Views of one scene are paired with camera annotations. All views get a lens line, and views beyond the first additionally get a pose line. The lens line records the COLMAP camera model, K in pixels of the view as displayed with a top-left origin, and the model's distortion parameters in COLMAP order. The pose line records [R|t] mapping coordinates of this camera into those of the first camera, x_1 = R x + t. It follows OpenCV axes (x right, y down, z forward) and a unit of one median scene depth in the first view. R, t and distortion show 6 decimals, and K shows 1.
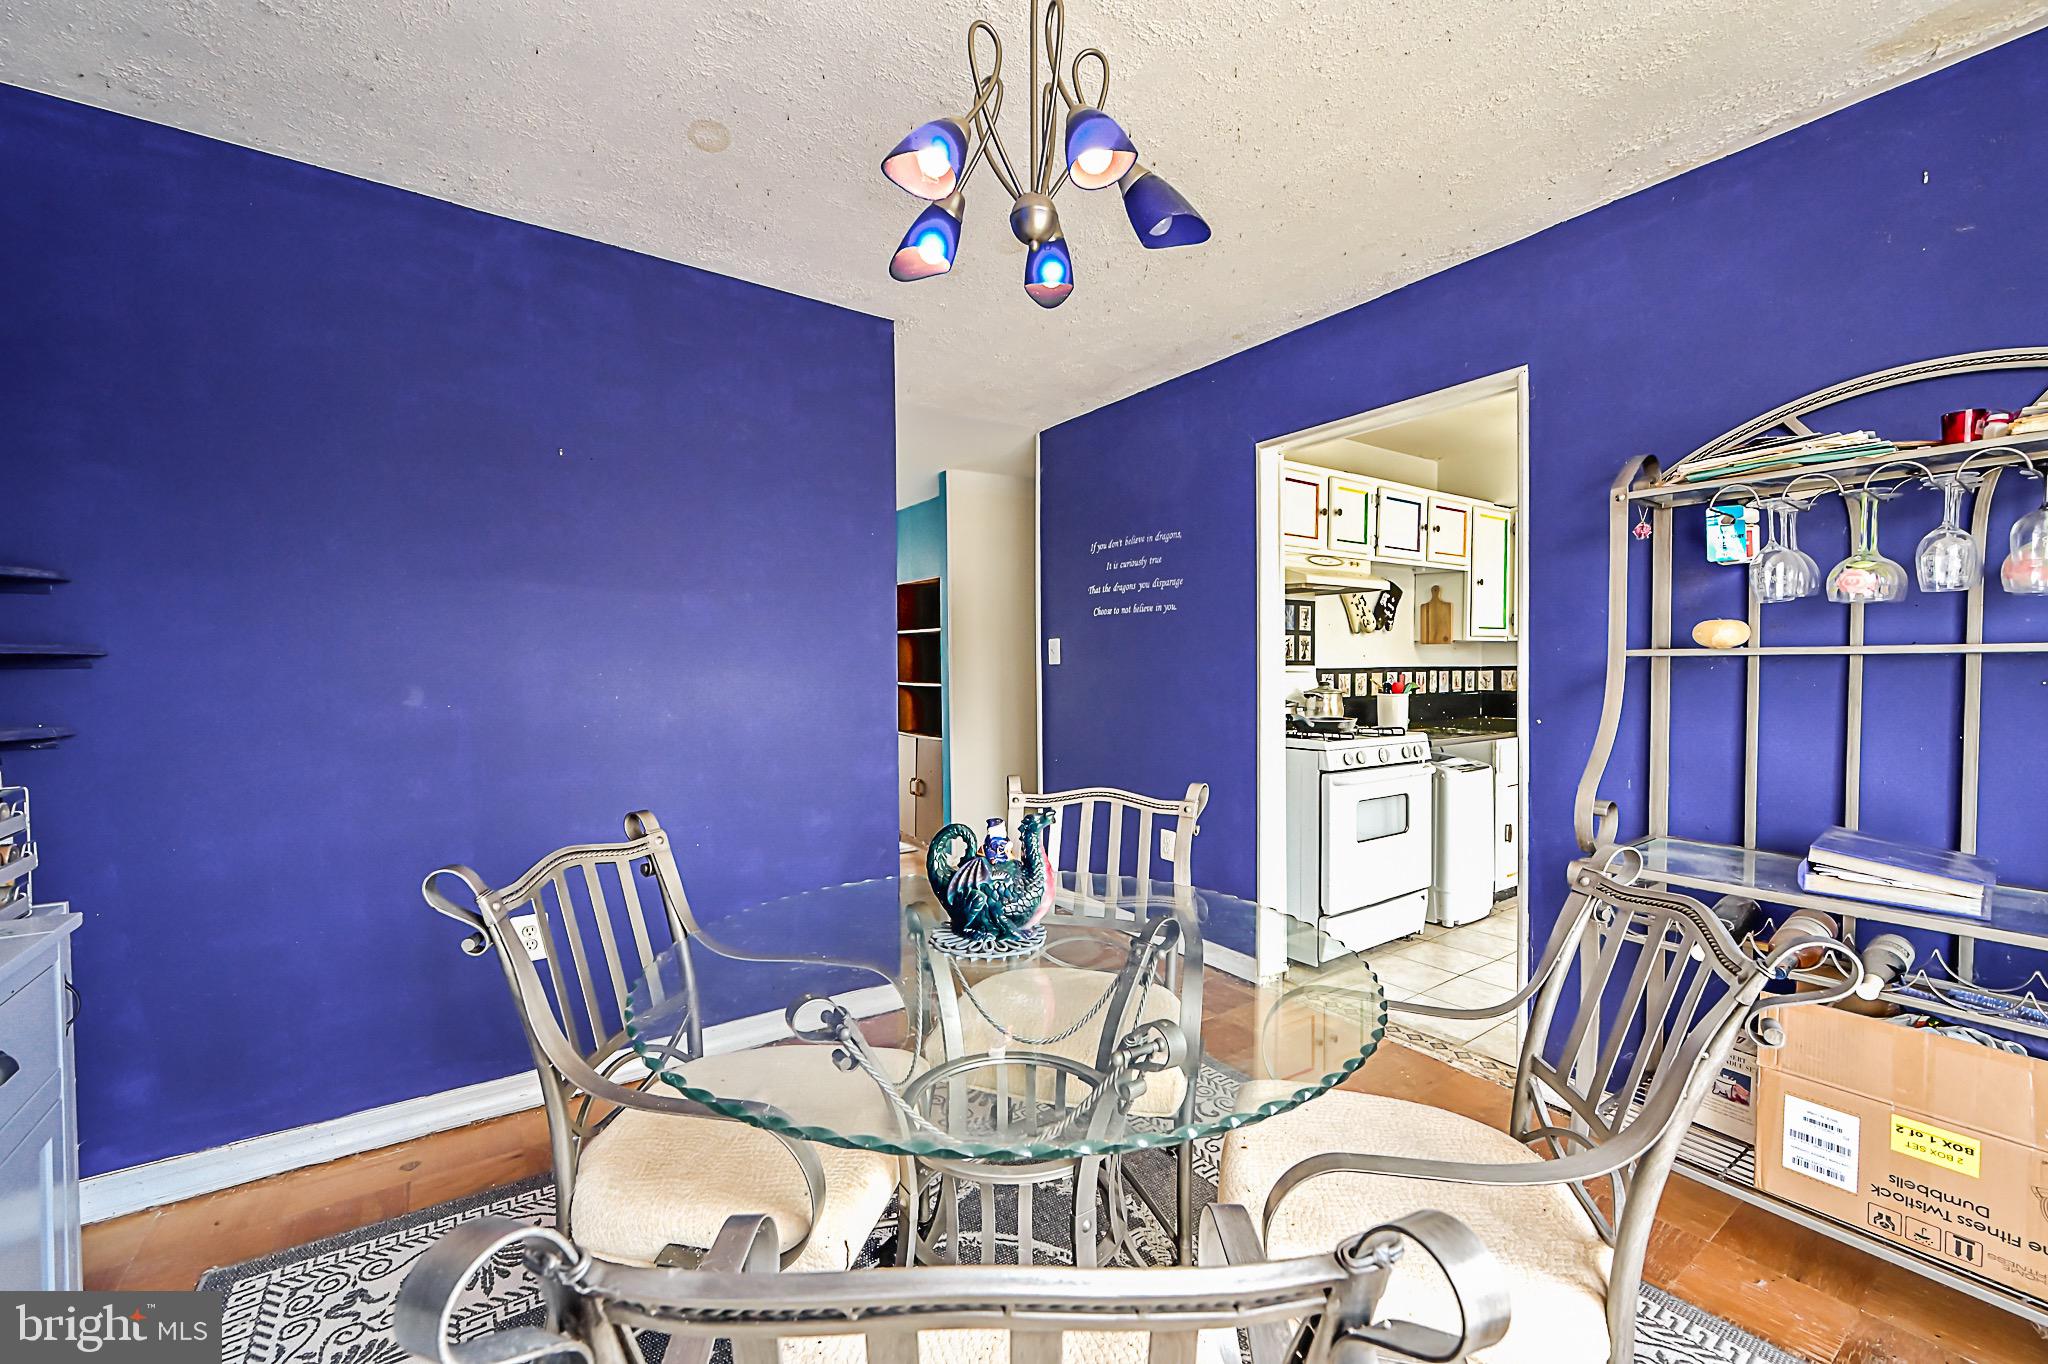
lens RADIAL K [[811.1, 0, 1030.4], [0, 811.1, 683.7], [0, 0, 1]] dist [0.009655, 0.000064]
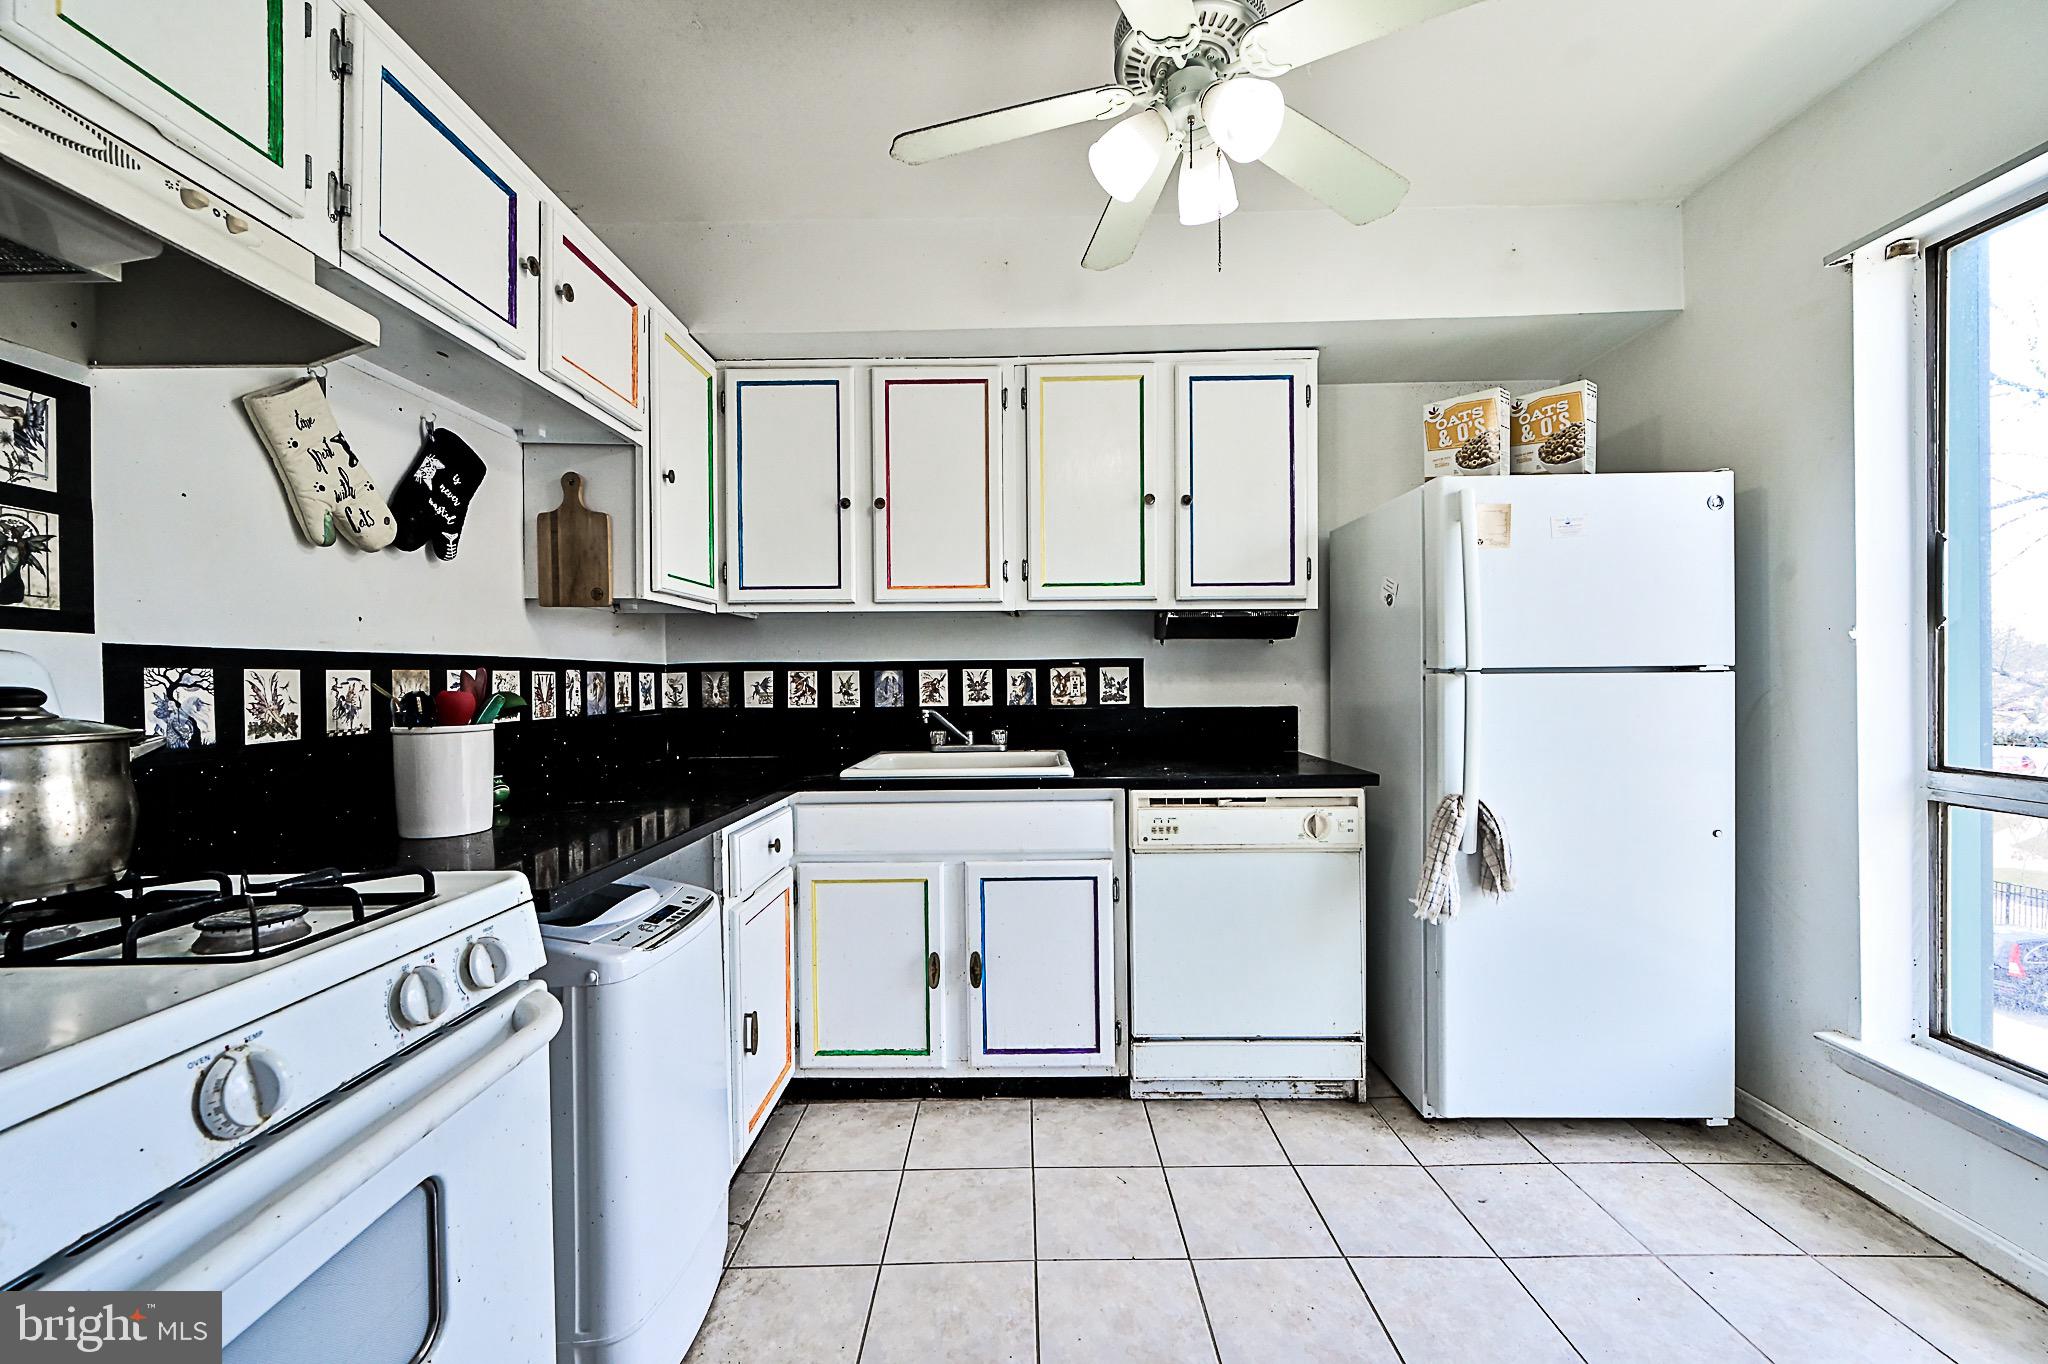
lens RADIAL K [[811.1, 0, 1030.4], [0, 811.1, 683.7], [0, 0, 1]] dist [0.009655, 0.000064]
pose [[0.576549, -0.005198, 0.817046, 0.288645], [0.027509, 0.999536, -0.013052, 0.006022], [-0.816600, 0.030001, 0.576424, 0.561196]]
